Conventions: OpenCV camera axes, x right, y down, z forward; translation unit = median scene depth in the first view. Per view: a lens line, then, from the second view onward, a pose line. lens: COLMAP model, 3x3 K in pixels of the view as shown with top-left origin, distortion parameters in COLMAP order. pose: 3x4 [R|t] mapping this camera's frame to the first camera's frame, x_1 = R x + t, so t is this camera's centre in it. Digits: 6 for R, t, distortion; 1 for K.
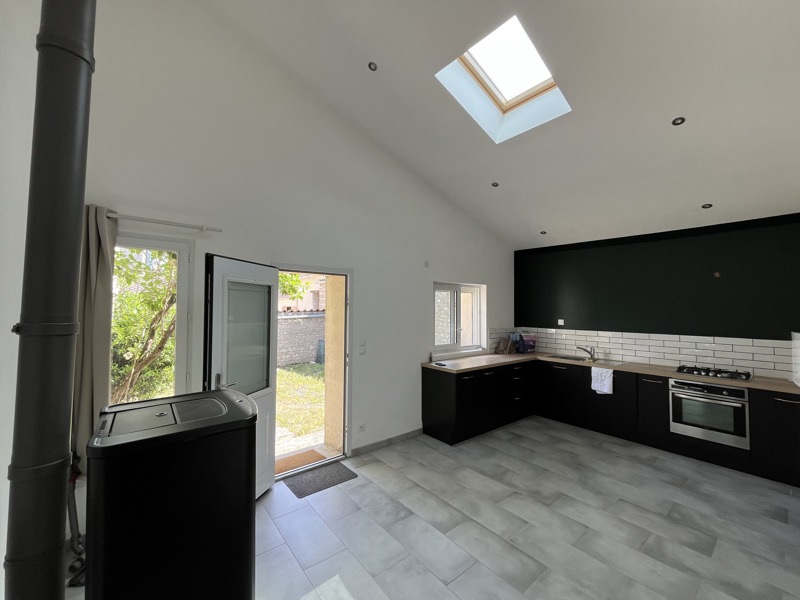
lens RADIAL K [[321.3, 0, 397.0], [0, 321.3, 299.7], [0, 0, 1]] dist [-0.000108, -0.000814]
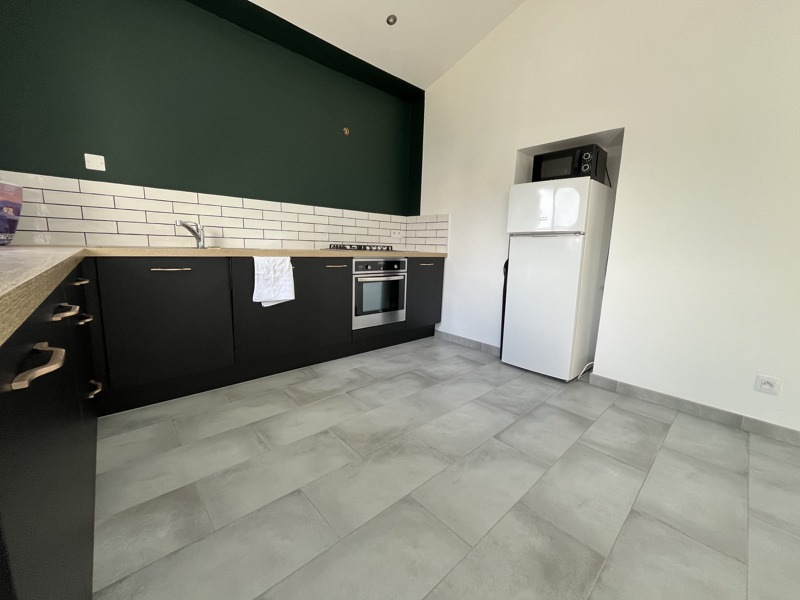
lens RADIAL K [[321.3, 0, 397.0], [0, 321.3, 299.7], [0, 0, 1]] dist [-0.000108, -0.000814]
pose [[-0.075169, -0.168197, 0.982883, 0.120512], [-0.059796, 0.984658, 0.163927, 0.216153], [-0.995376, -0.046450, -0.084073, 0.982433]]
